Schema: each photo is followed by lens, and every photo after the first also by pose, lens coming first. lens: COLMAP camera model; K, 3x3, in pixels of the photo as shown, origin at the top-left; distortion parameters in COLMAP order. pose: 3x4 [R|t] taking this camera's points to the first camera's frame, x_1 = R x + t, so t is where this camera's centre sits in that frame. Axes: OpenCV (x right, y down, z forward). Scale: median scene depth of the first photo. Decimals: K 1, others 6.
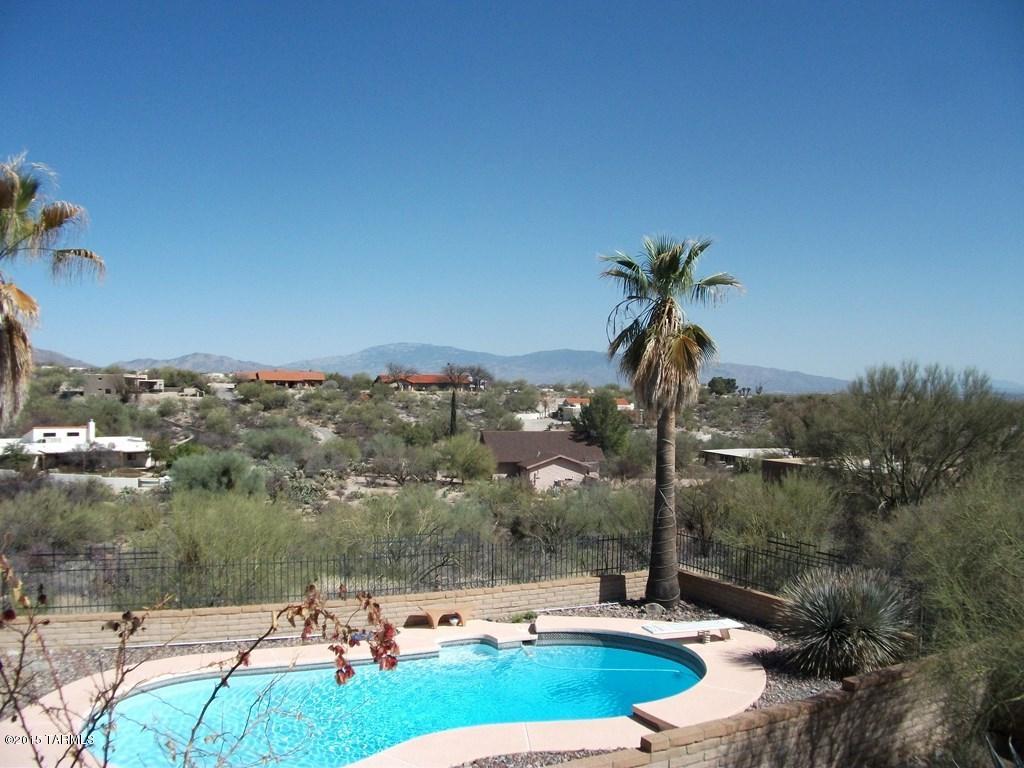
lens RADIAL K [[869.8, 0, 505.0], [0, 869.8, 376.5], [0, 0, 1]] dist [-0.240148, 0.101980]
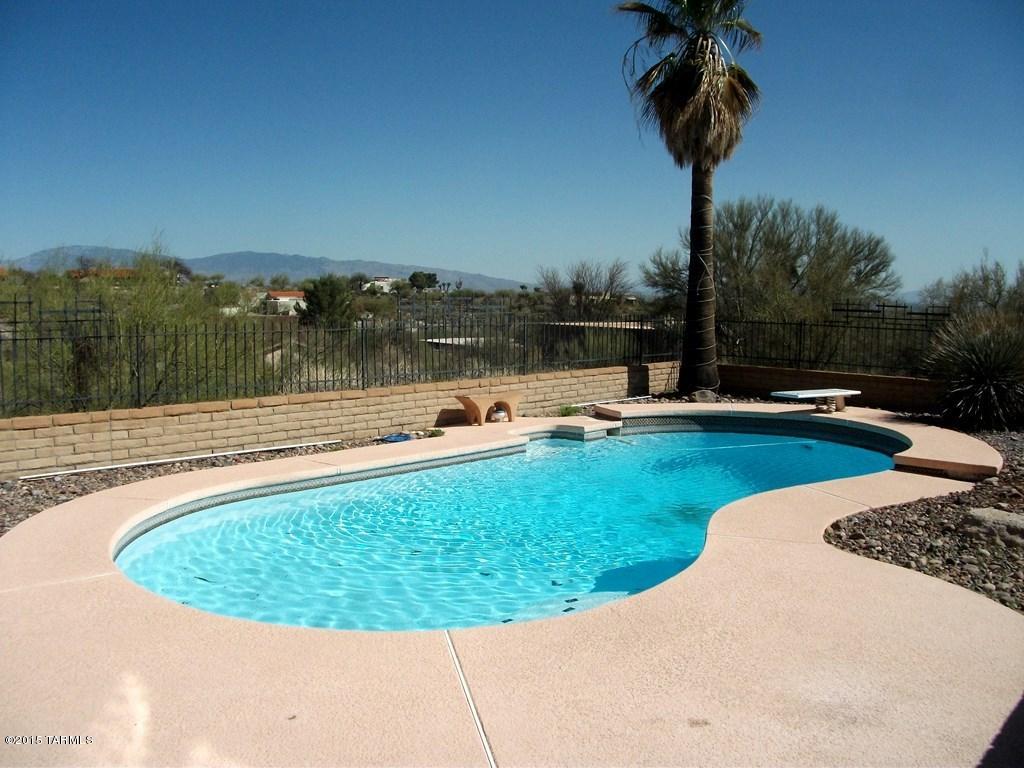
lens RADIAL K [[869.8, 0, 504.6], [0, 869.8, 380.8], [0, 0, 1]] dist [-0.240148, 0.101980]
pose [[0.934119, -0.034424, 0.355298, -0.297314], [-0.007165, 0.993331, 0.115079, 0.157859], [-0.356890, -0.110043, 0.927642, 0.280842]]
